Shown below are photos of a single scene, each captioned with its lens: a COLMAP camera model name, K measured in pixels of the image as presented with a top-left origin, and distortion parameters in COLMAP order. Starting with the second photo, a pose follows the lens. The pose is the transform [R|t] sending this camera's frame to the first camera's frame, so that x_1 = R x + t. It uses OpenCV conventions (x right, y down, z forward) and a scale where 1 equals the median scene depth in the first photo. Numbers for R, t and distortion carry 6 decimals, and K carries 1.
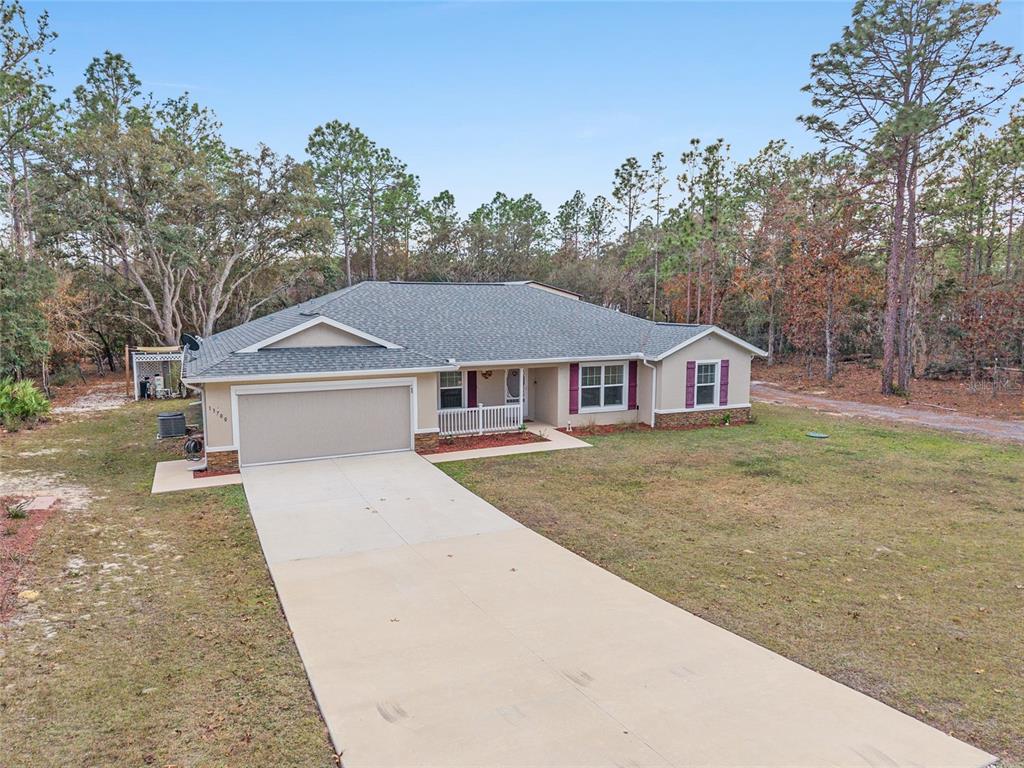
lens RADIAL K [[662.7, 0, 492.9], [0, 662.7, 382.0], [0, 0, 1]] dist [0.041500, -0.035302]
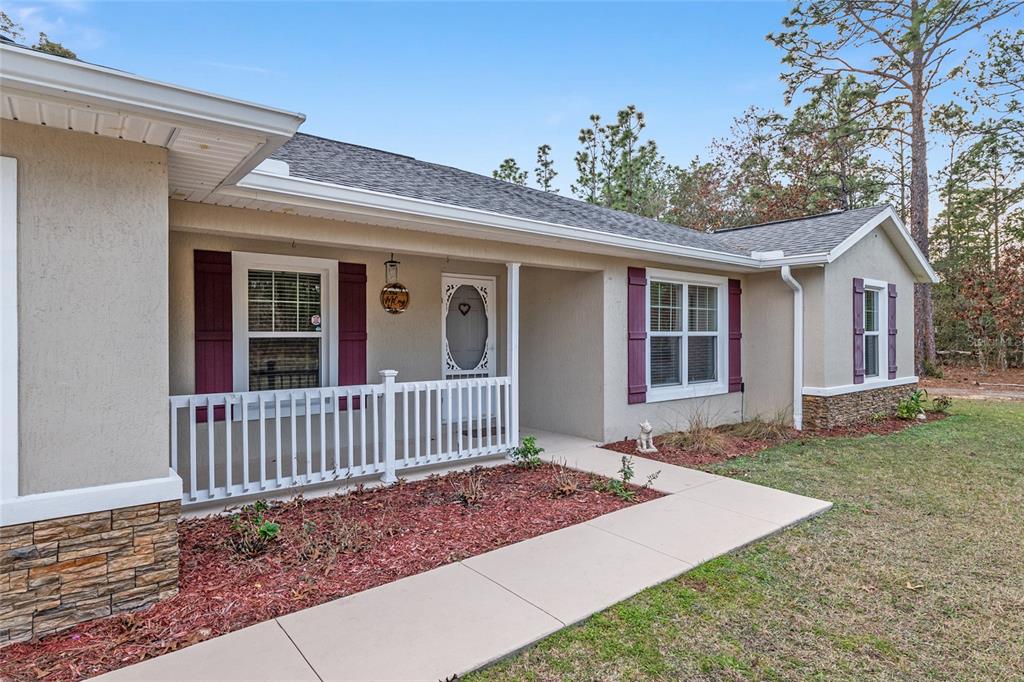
lens RADIAL K [[562.4, 0, 507.7], [0, 562.4, 341.5], [0, 0, 1]] dist [-0.004286, -0.000501]
pose [[0.964818, -0.002975, 0.262901, -0.030384], [0.032848, 0.993465, -0.109305, 0.044357], [-0.260857, 0.114096, 0.958611, 0.689944]]
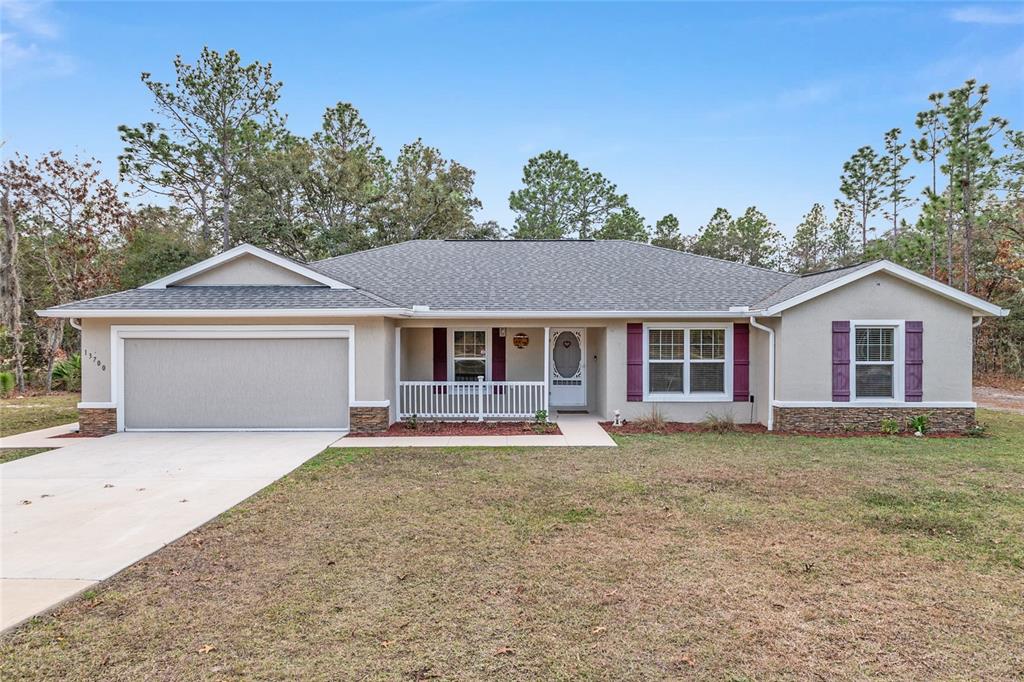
lens RADIAL K [[581.5, 0, 507.4], [0, 581.5, 342.7], [0, 0, 1]] dist [-0.000760, 0.004889]
pose [[0.918221, 0.004193, -0.396045, 0.226893], [-0.048195, 0.993696, -0.101218, 0.053276], [0.393124, 0.112027, 0.912635, 0.408390]]
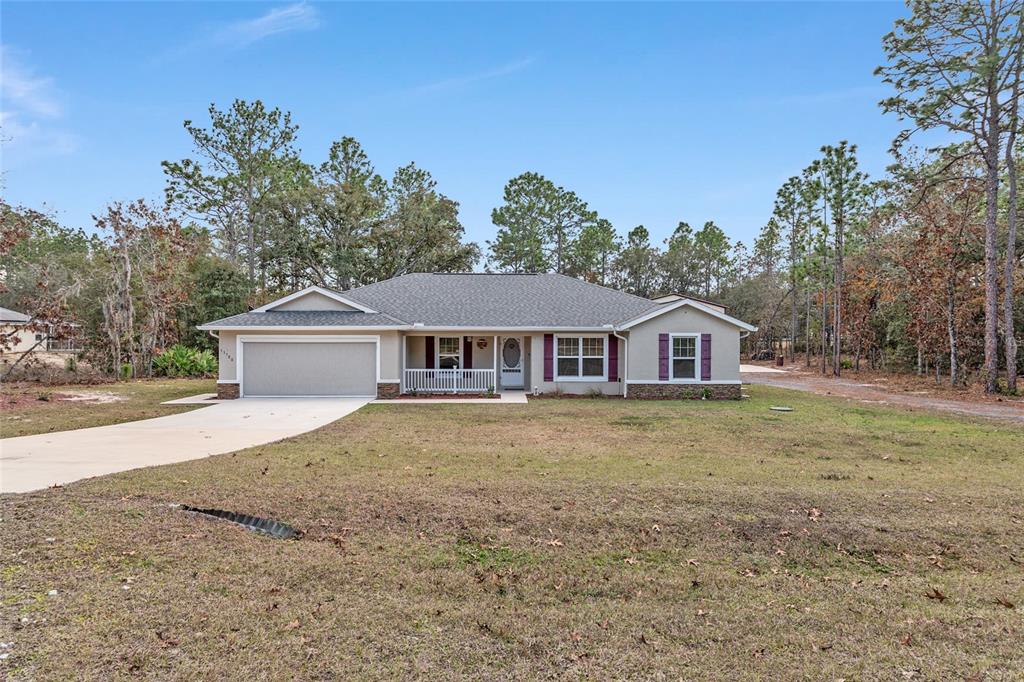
lens RADIAL K [[581.5, 0, 507.5], [0, 581.5, 354.2], [0, 0, 1]] dist [-0.000760, 0.004889]
pose [[0.924602, 0.015389, -0.380625, 0.407680], [-0.049743, 0.995506, -0.080587, 0.081528], [0.377674, 0.093444, 0.921212, 0.096428]]
